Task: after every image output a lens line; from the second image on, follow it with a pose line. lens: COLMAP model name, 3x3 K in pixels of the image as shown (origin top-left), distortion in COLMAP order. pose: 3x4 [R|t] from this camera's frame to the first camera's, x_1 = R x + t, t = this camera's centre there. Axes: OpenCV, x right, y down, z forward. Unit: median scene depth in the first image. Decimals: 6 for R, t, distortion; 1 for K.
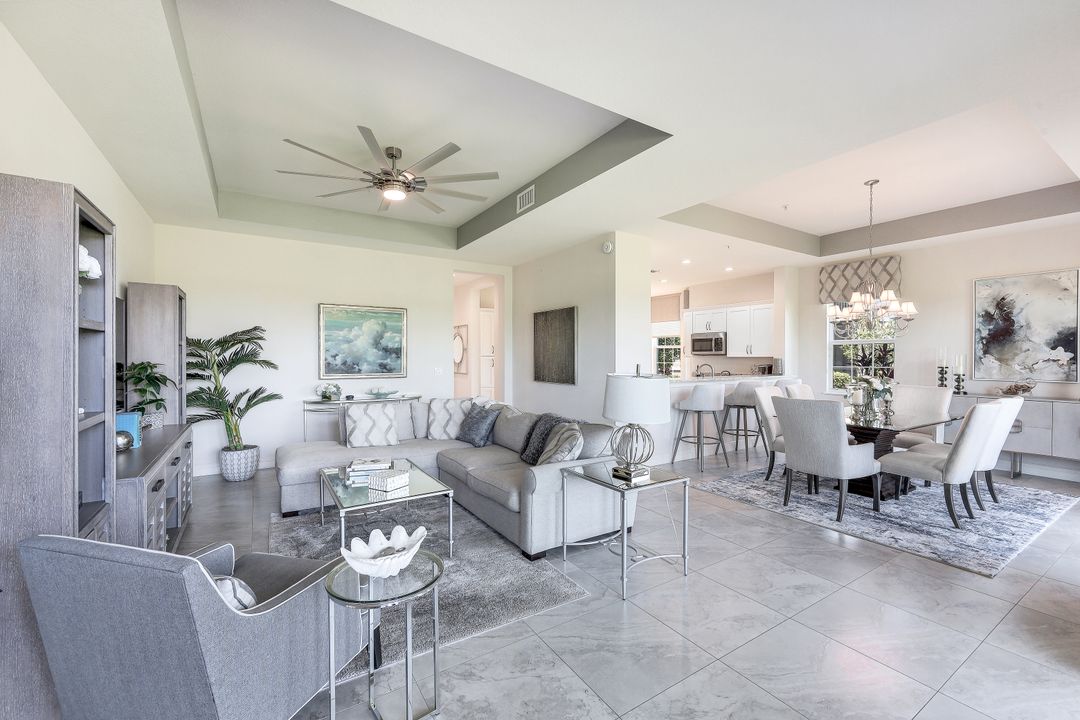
lens RADIAL K [[440.8, 0, 540.2], [0, 440.8, 358.8], [0, 0, 1]] dist [0.003814, -0.000247]
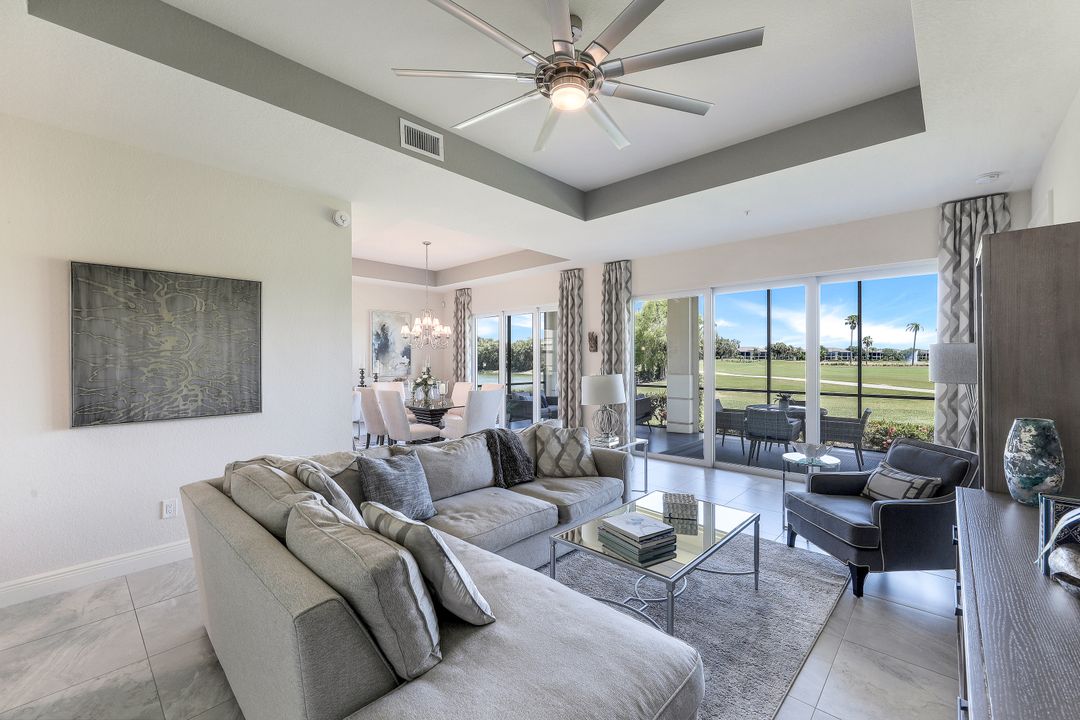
lens RADIAL K [[440.8, 0, 541.8], [0, 440.8, 362.1], [0, 0, 1]] dist [0.003814, -0.000247]
pose [[-0.245127, -0.007455, 0.969462, -0.631698], [0.010868, 0.999886, 0.010437, -0.011808], [-0.969430, 0.013095, -0.245018, 0.821513]]
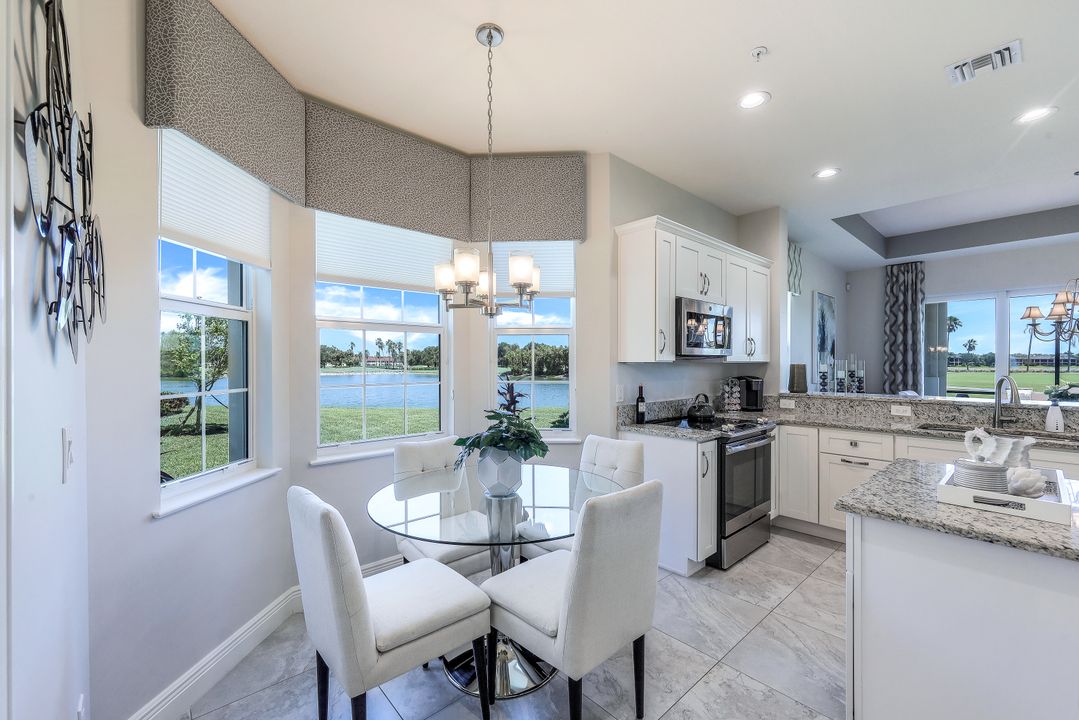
lens RADIAL K [[440.4, 0, 543.2], [0, 440.4, 365.8], [0, 0, 1]] dist [0.003814, -0.000247]
pose [[-0.172448, -0.004022, 0.985010, 0.025400], [0.008911, 0.999944, 0.005643, -0.007517], [-0.984978, 0.009750, -0.172402, 1.889140]]
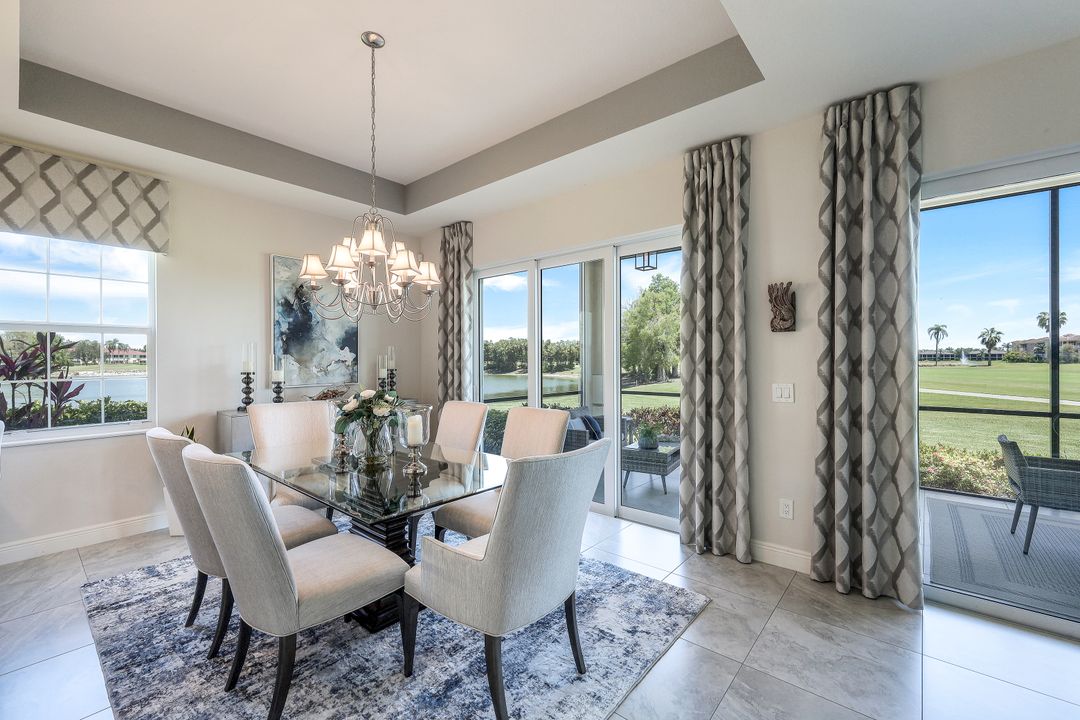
lens RADIAL K [[440.8, 0, 541.3], [0, 440.8, 362.5], [0, 0, 1]] dist [0.003814, -0.000247]
pose [[-0.286609, -0.005792, 0.958030, 0.133854], [0.011173, 0.999894, 0.009388, 0.001893], [-0.957982, 0.013395, -0.286514, 0.794239]]
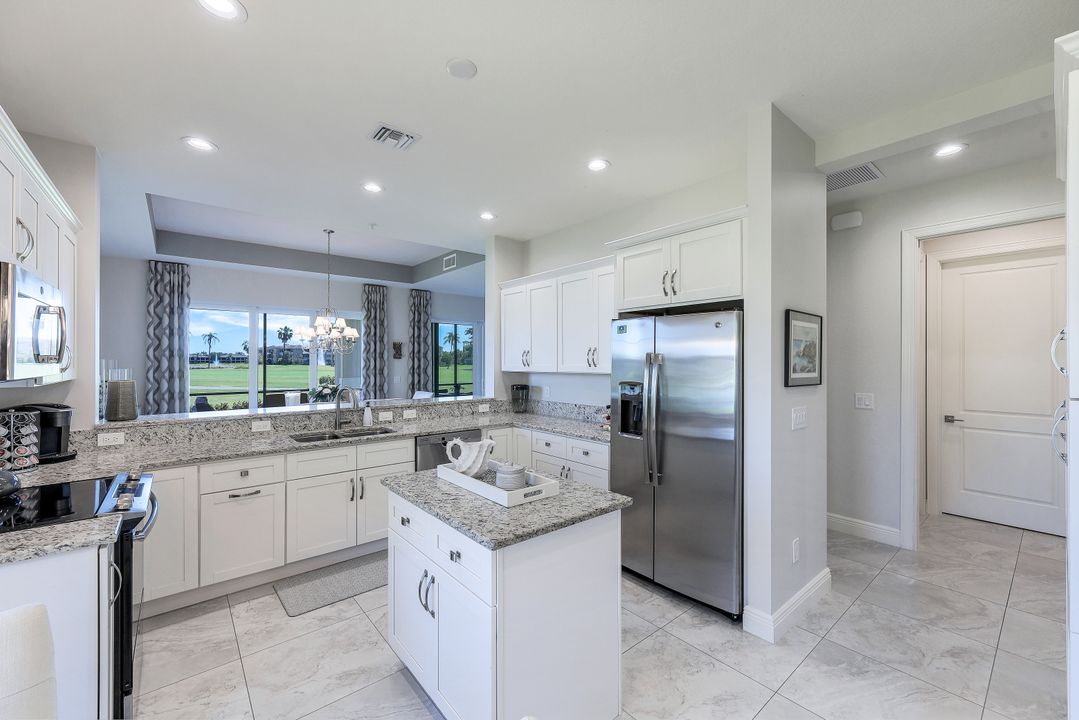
lens RADIAL K [[440.4, 0, 537.4], [0, 440.4, 354.2], [0, 0, 1]] dist [0.003814, -0.000247]
pose [[-0.992128, -0.000064, -0.125227, 0.260831], [0.000528, 0.999989, -0.004698, -0.032588], [0.125226, -0.004727, -0.992117, 1.933620]]
